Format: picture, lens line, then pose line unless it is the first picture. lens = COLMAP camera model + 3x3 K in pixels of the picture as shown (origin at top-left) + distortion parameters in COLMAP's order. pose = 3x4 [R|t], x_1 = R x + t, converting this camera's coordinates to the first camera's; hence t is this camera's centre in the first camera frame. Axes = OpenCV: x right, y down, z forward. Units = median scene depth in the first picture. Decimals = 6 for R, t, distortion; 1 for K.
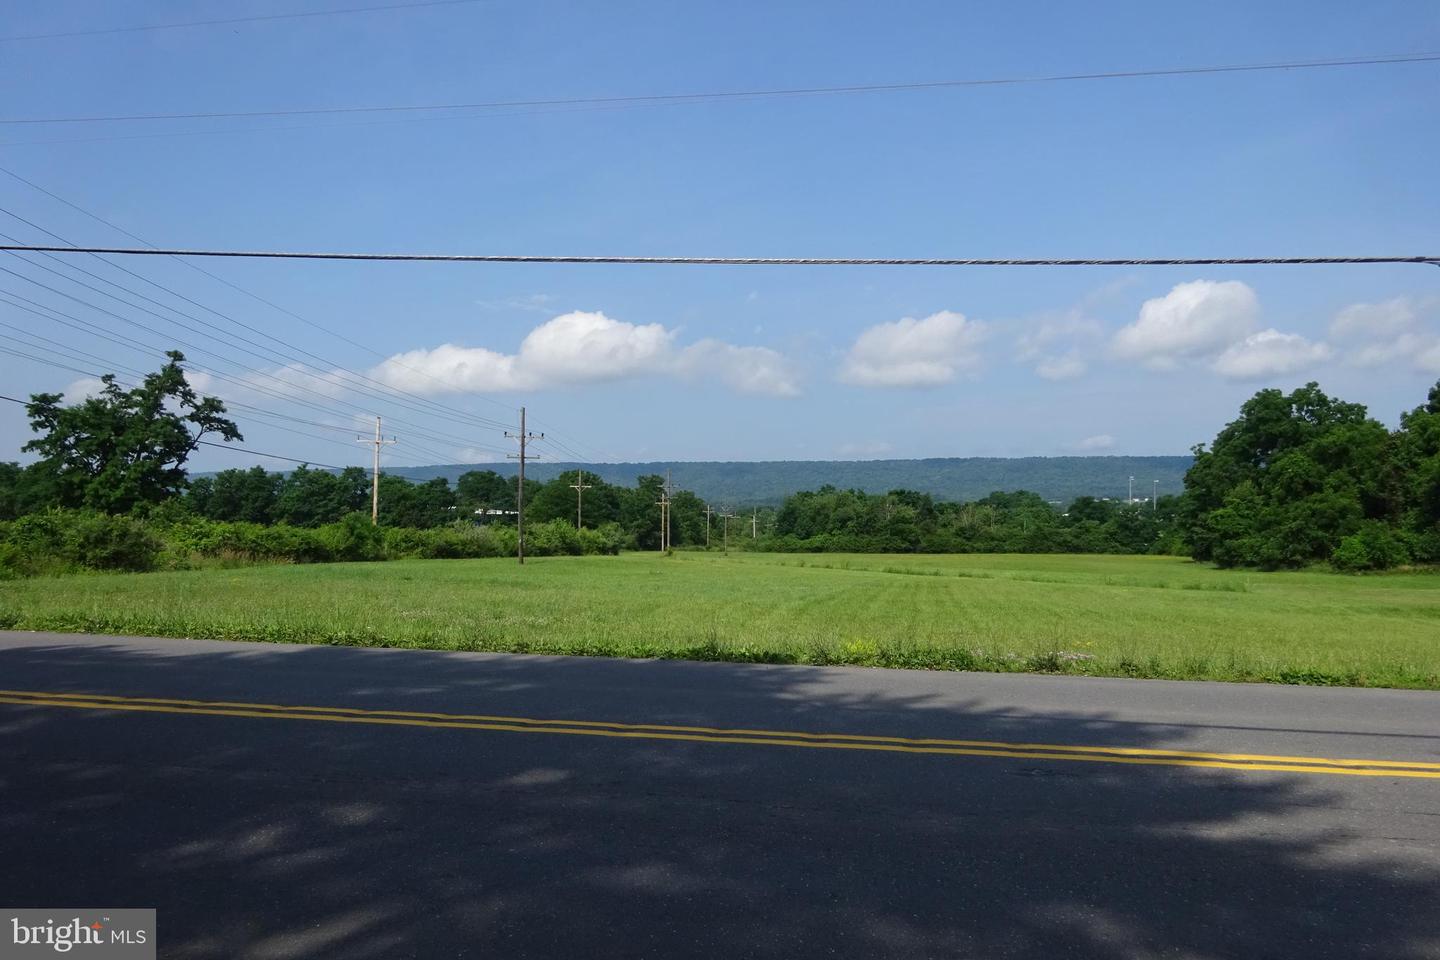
lens RADIAL K [[1058.7, 0, 724.8], [0, 1058.7, 483.0], [0, 0, 1]] dist [-0.014076, 0.038519]
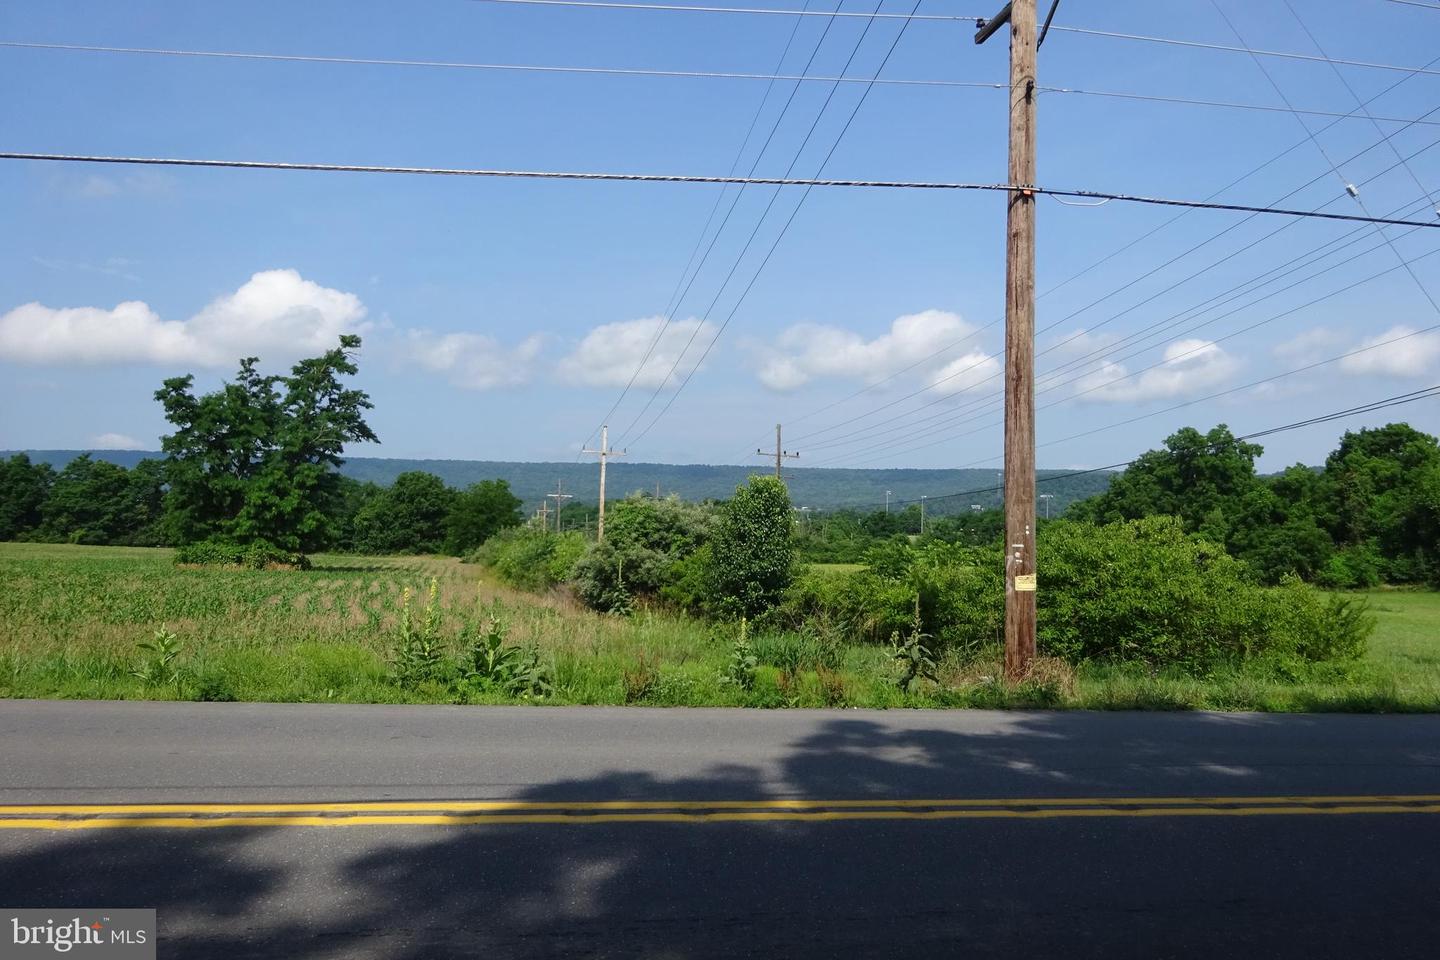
lens RADIAL K [[1058.7, 0, 724.8], [0, 1058.7, 483.0], [0, 0, 1]] dist [-0.014076, 0.038519]
pose [[0.948631, 0.029900, 0.314968, -0.300485], [-0.029092, 0.999550, -0.007267, -0.004978], [-0.315043, -0.002269, 0.949075, 0.059398]]
